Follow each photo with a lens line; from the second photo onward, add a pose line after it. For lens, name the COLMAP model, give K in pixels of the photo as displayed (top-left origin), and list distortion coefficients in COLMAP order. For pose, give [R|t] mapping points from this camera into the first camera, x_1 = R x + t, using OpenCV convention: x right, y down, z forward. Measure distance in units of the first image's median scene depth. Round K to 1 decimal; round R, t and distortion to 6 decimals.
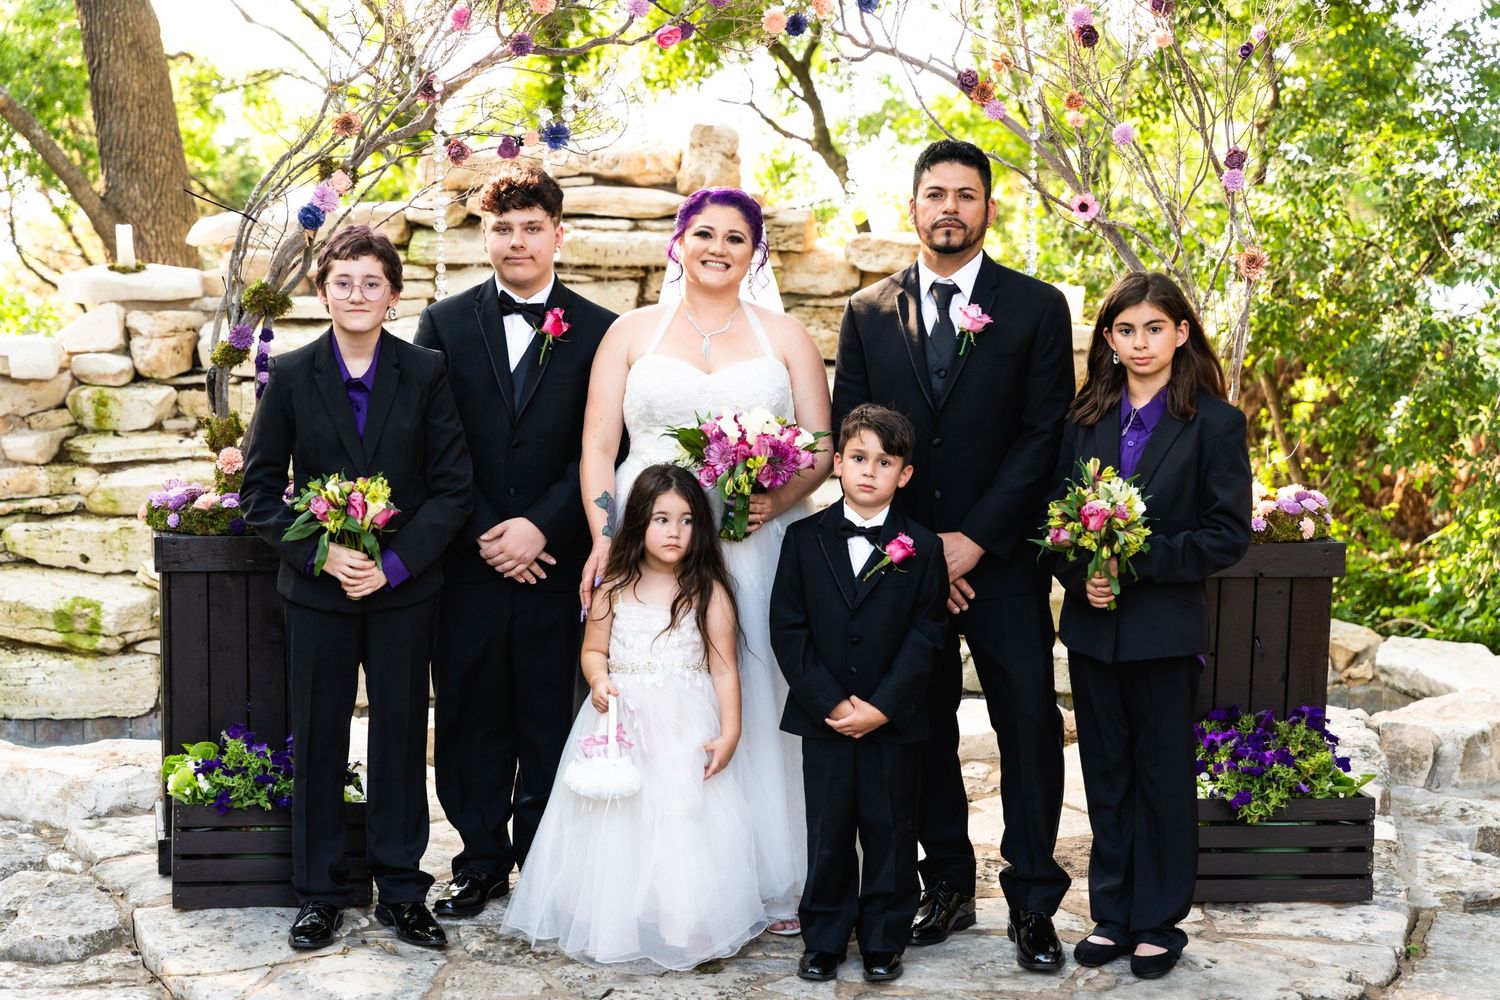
lens RADIAL K [[2932.1, 0, 784.9], [0, 2932.1, 497.0], [0, 0, 1]] dist [0.046488, -0.061941]
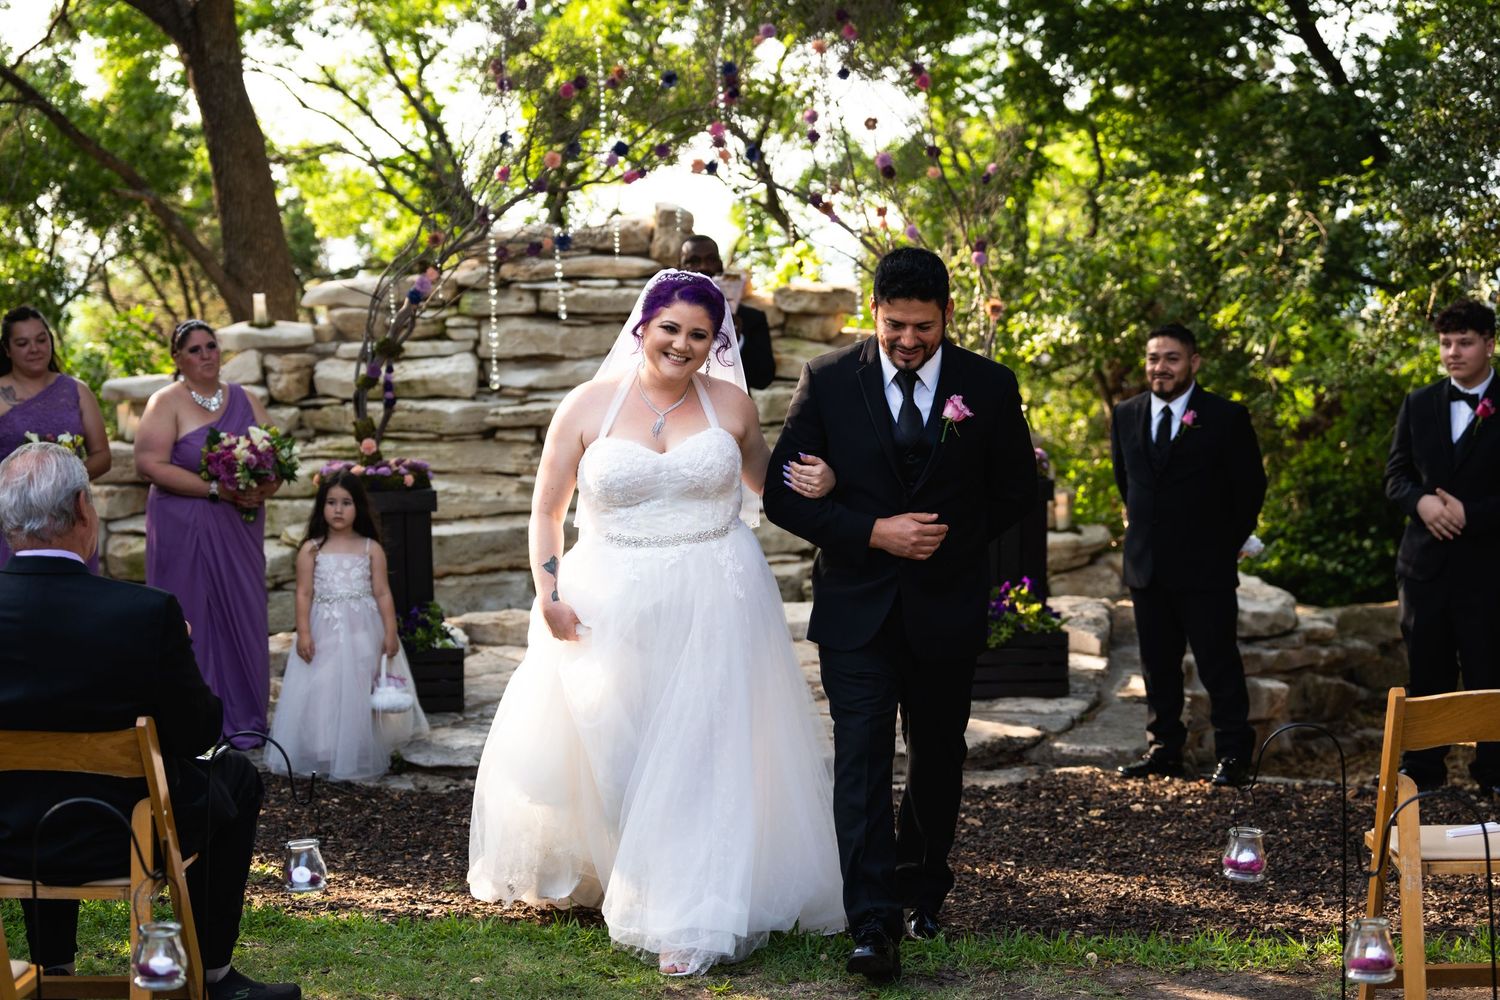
lens RADIAL K [[3015.1, 0, 750.0], [0, 3015.1, 500.0], [0, 0, 1]] dist [-0.033342, -0.198259]
pose [[0.999505, -0.025392, -0.018569, 0.035099], [0.025263, 0.999656, -0.007110, 0.022567], [0.018743, 0.006637, 0.999802, -0.440571]]
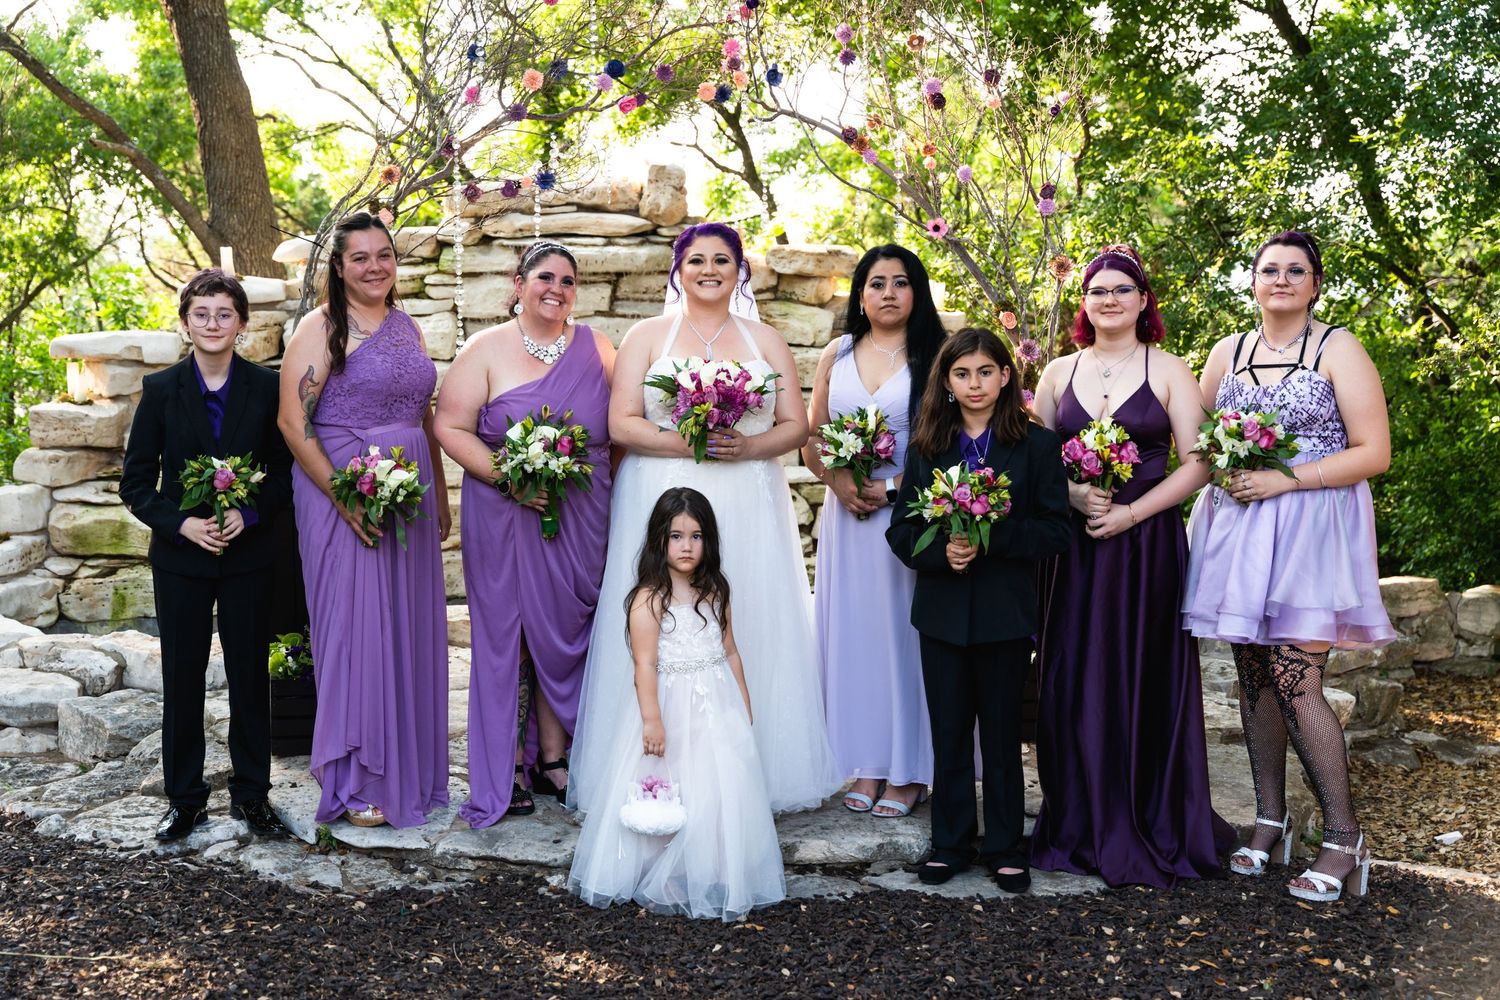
lens RADIAL K [[2221.6, 0, 750.0], [0, 2221.6, 500.0], [0, 0, 1]] dist [0.020296, 0.081419]
pose [[0.999865, -0.014639, 0.007496, 0.004216], [0.014425, 0.999506, 0.027912, -0.002238], [-0.007901, -0.027801, 0.999582, -0.016711]]
